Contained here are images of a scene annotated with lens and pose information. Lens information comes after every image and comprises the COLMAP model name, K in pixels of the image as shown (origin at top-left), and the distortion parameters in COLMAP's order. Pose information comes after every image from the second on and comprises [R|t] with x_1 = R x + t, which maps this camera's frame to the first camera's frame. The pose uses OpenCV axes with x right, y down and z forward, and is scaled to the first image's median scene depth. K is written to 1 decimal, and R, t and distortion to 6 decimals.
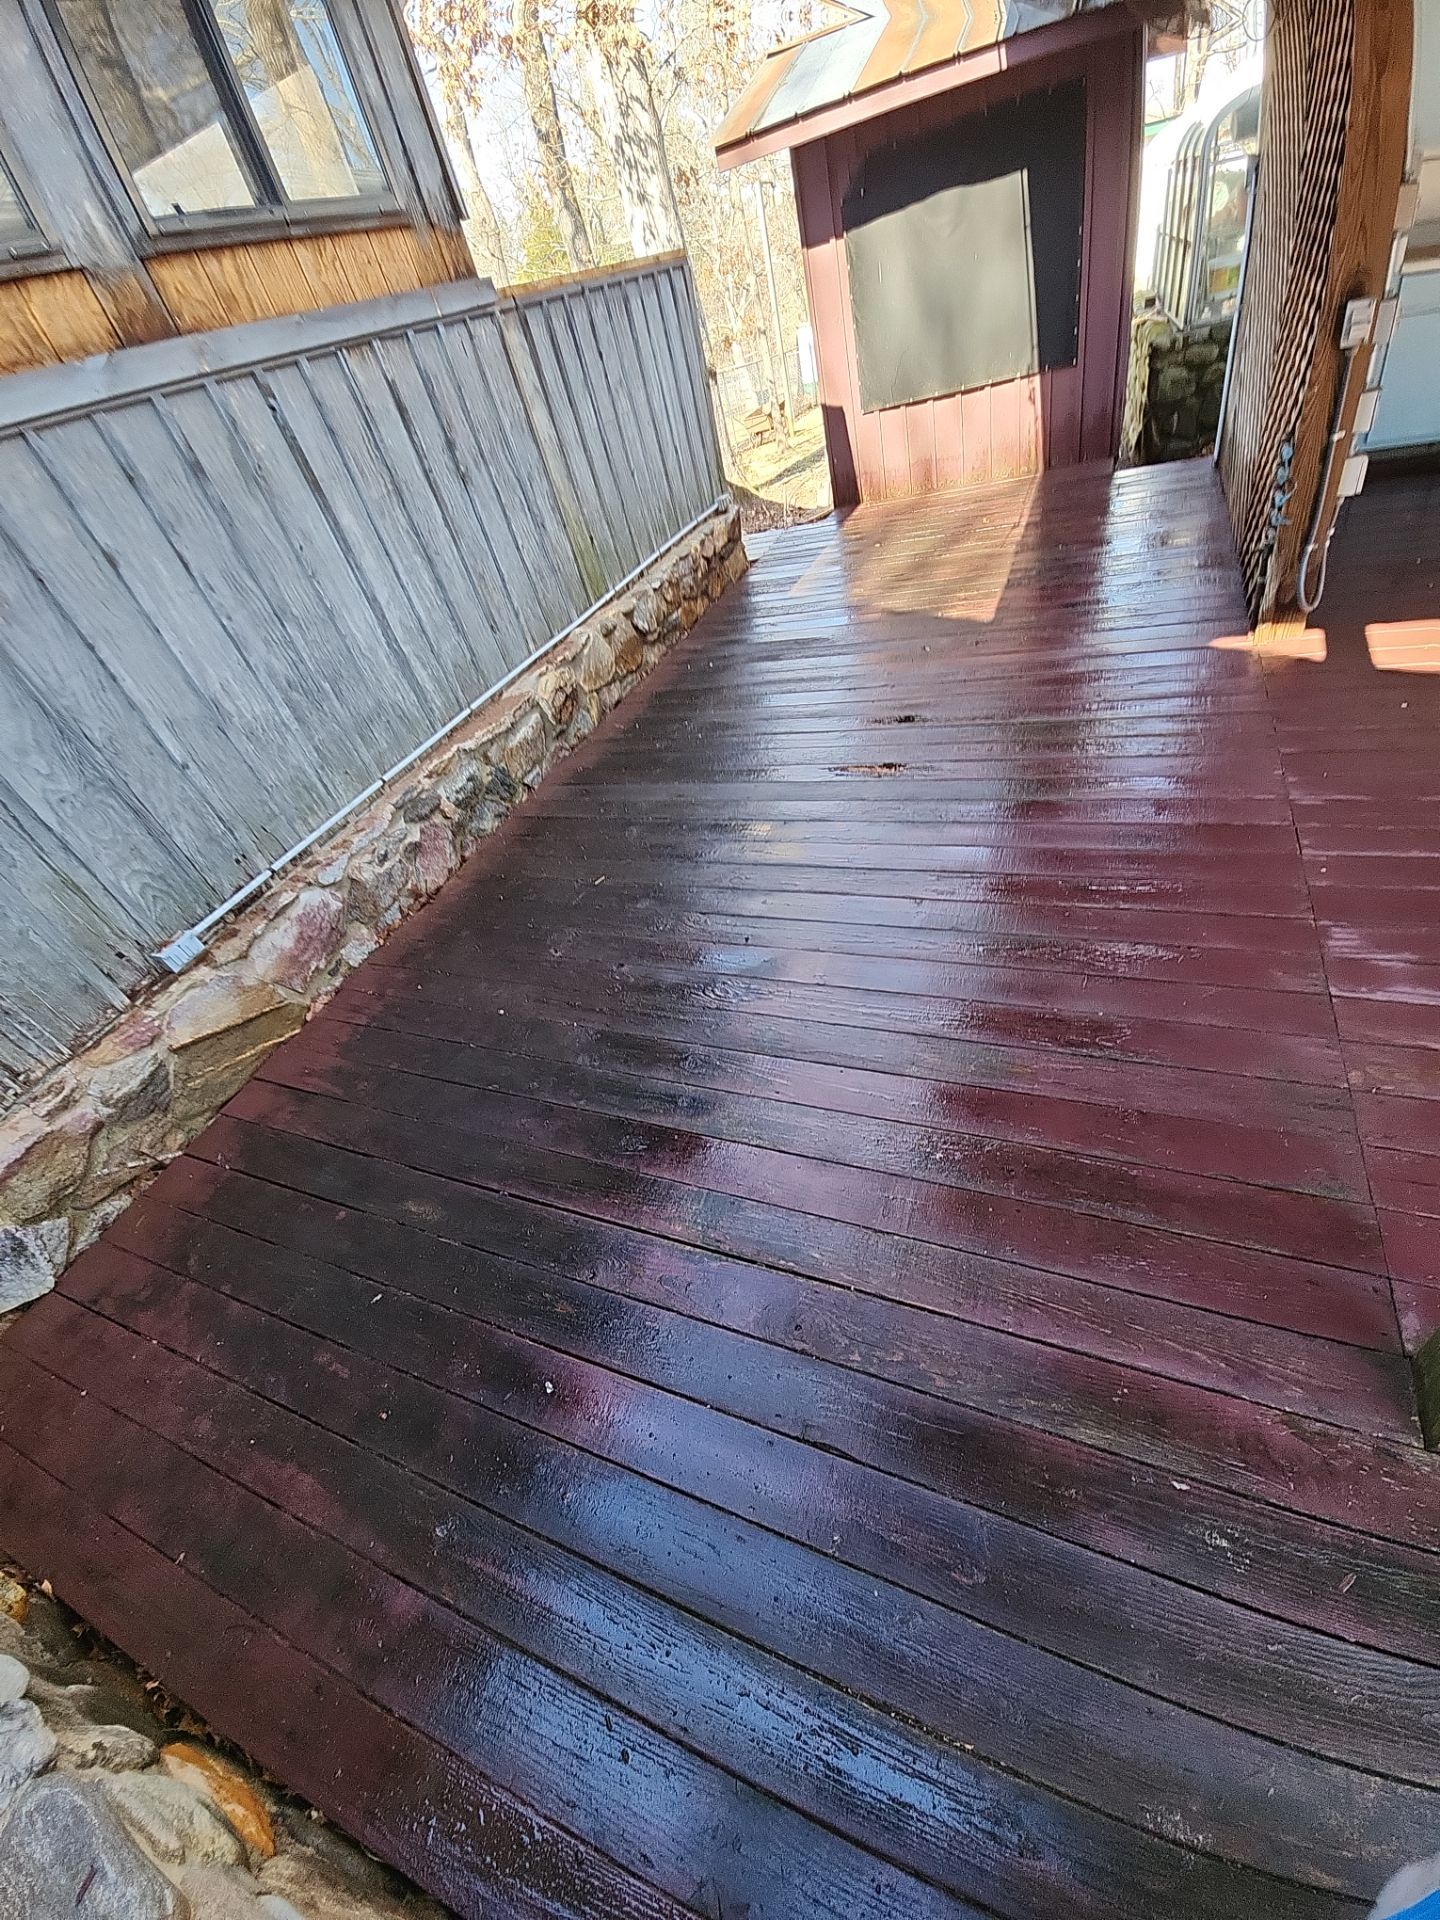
lens RADIAL K [[775.5, 0, 711.9], [0, 775.5, 958.0], [0, 0, 1]] dist [0.008314, -0.006988]
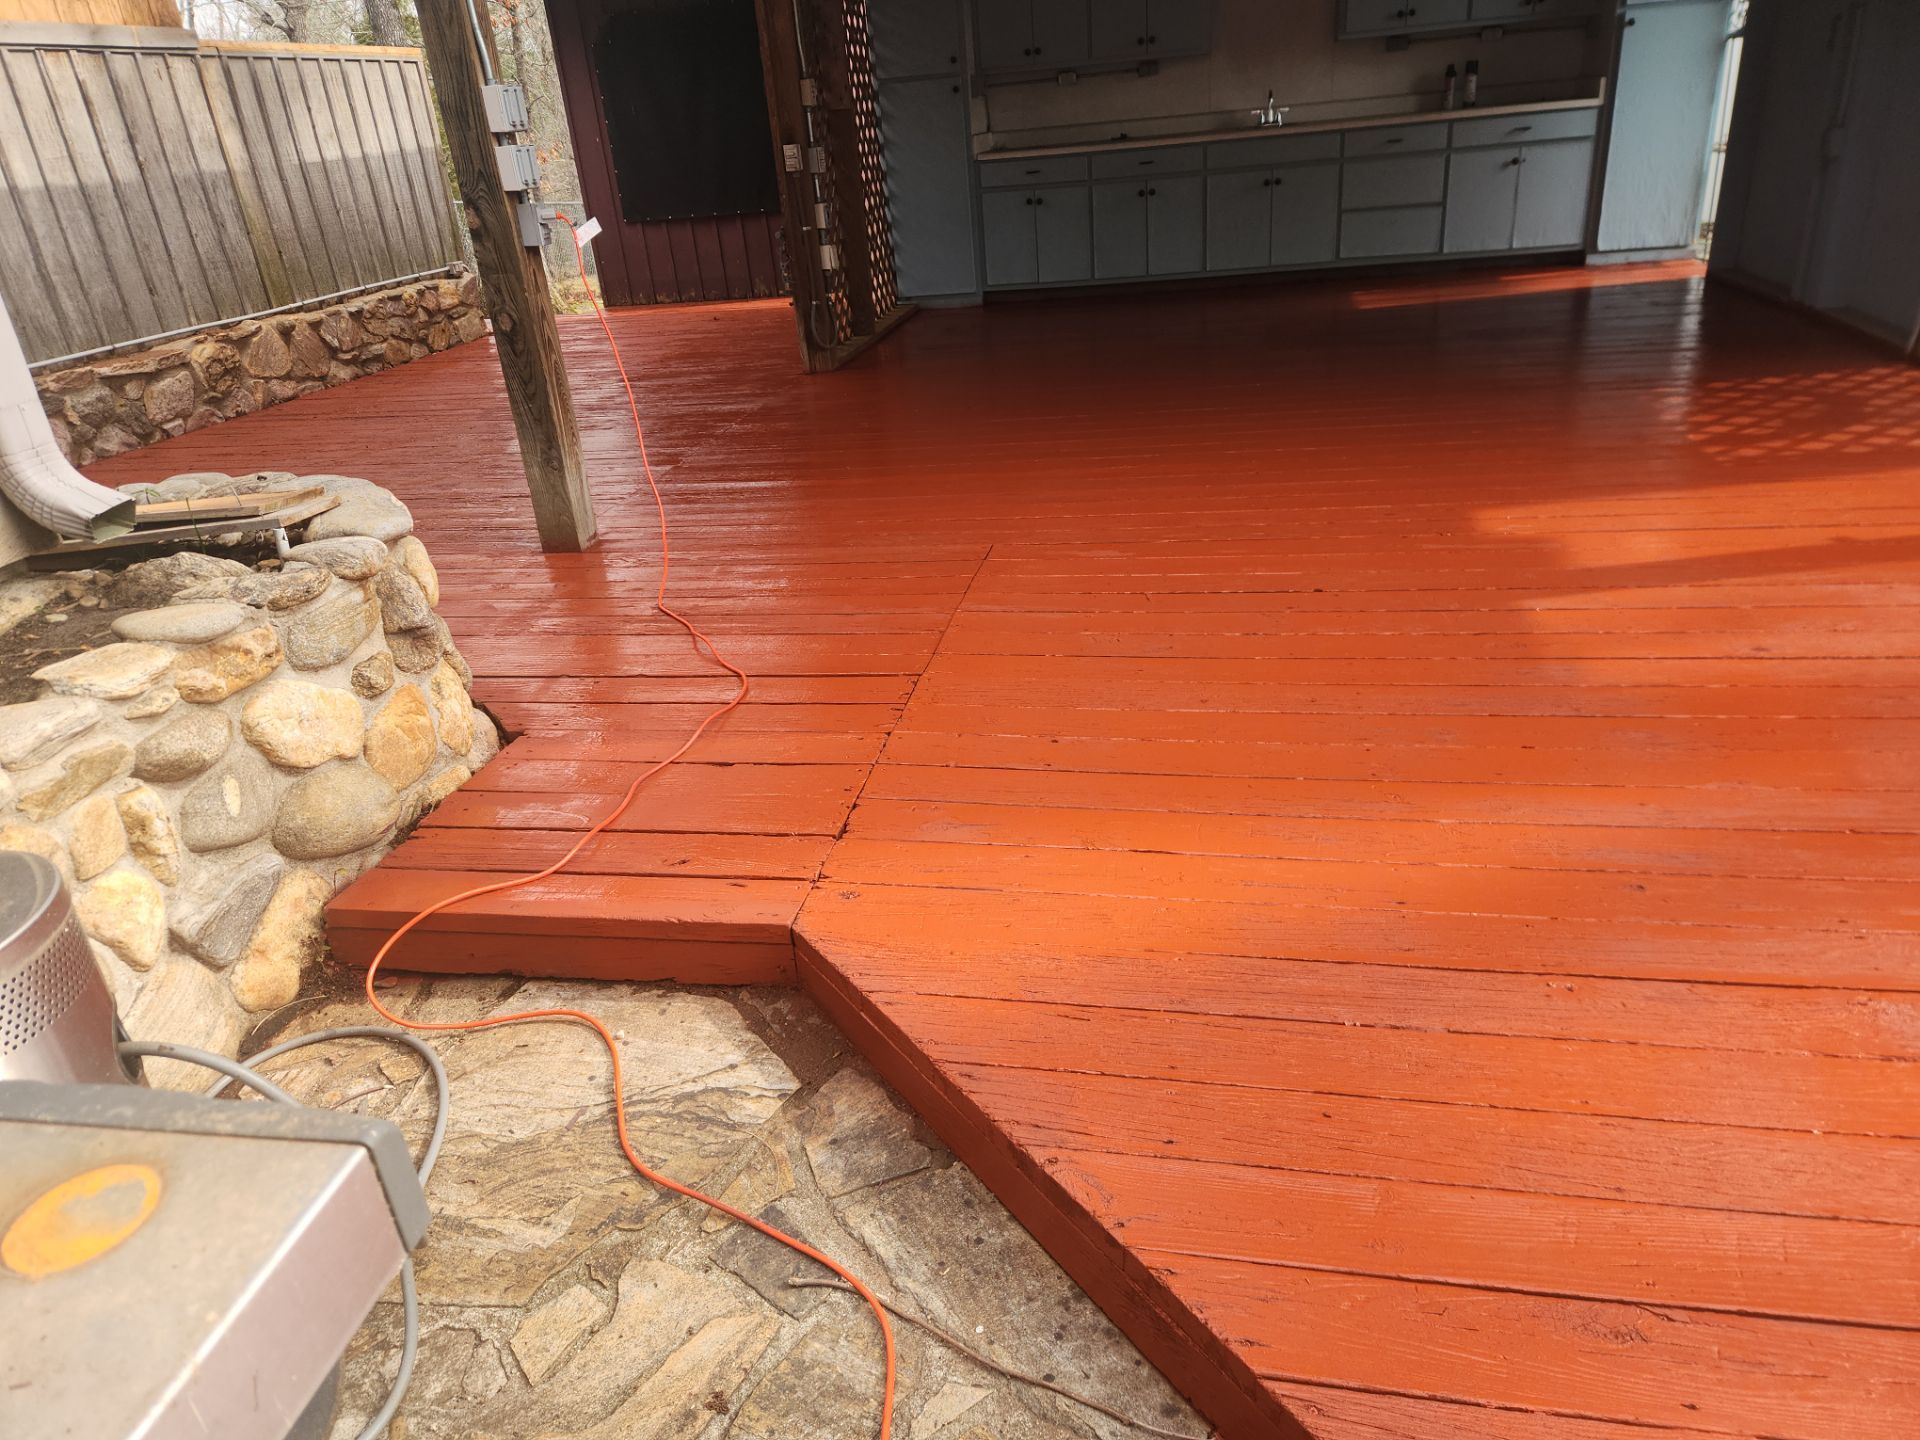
lens RADIAL K [[1284.2, 0, 950.4], [0, 1284.2, 723.0], [0, 0, 1]] dist [0.059410, -0.041369]
pose [[0.969605, 0.062823, 0.236474, 0.393966], [0.010563, 0.954827, -0.296975, 0.685668], [-0.244449, 0.290446, 0.925141, -0.765388]]
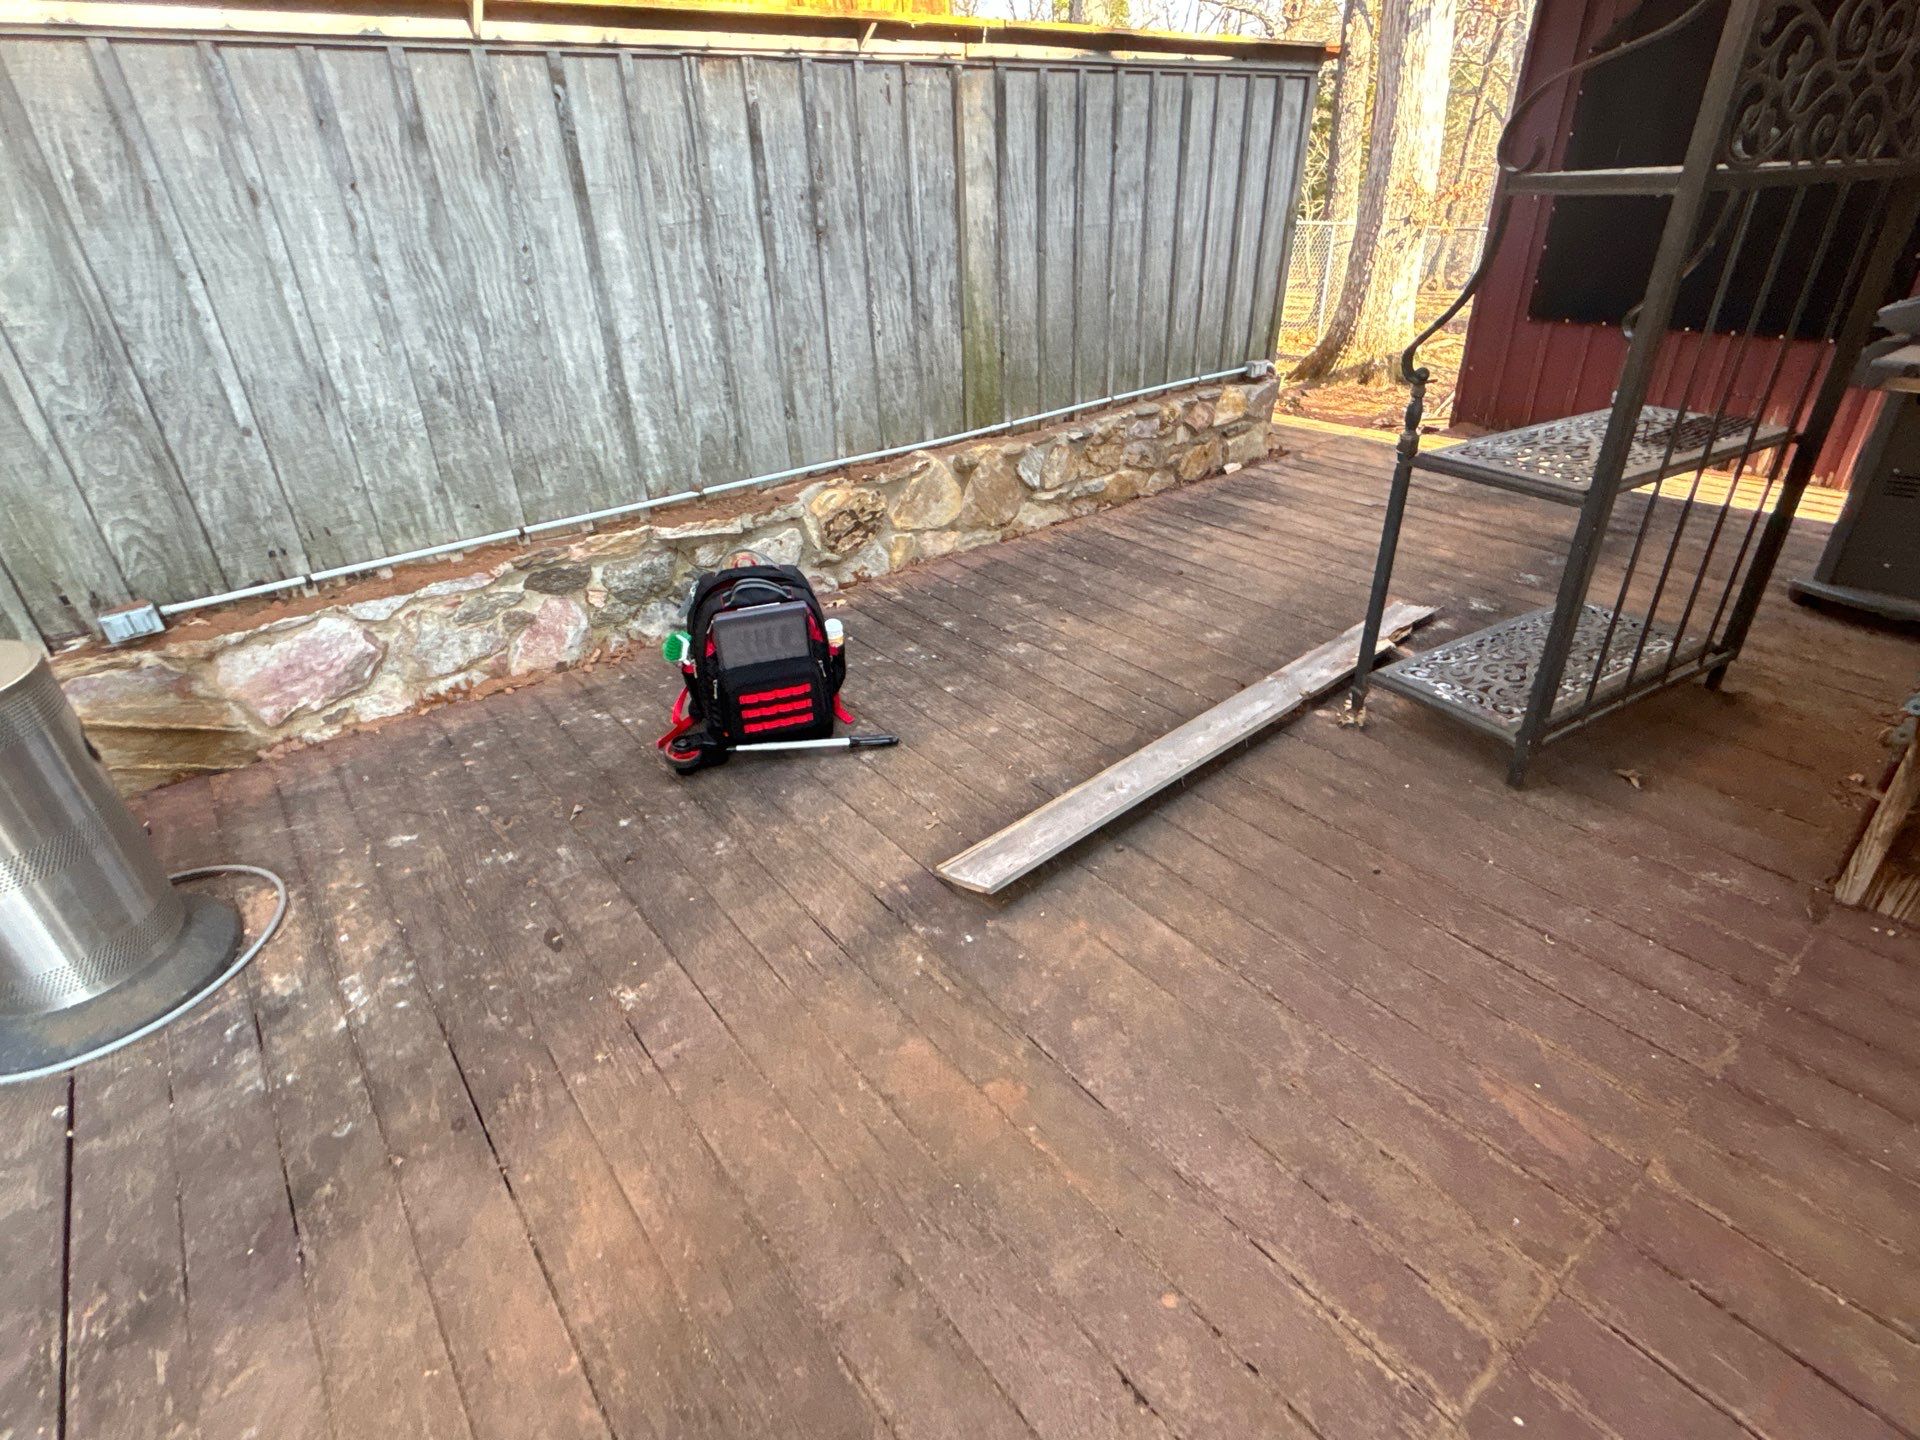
lens RADIAL K [[971.6, 0, 958.3], [0, 971.6, 718.9], [0, 0, 1]] dist [0.003831, -0.005344]
pose [[0.851171, 0.418468, -0.316847, 0.296858], [-0.454127, 0.889812, -0.044762, -0.179377], [0.263203, 0.181989, 0.947420, 0.168387]]
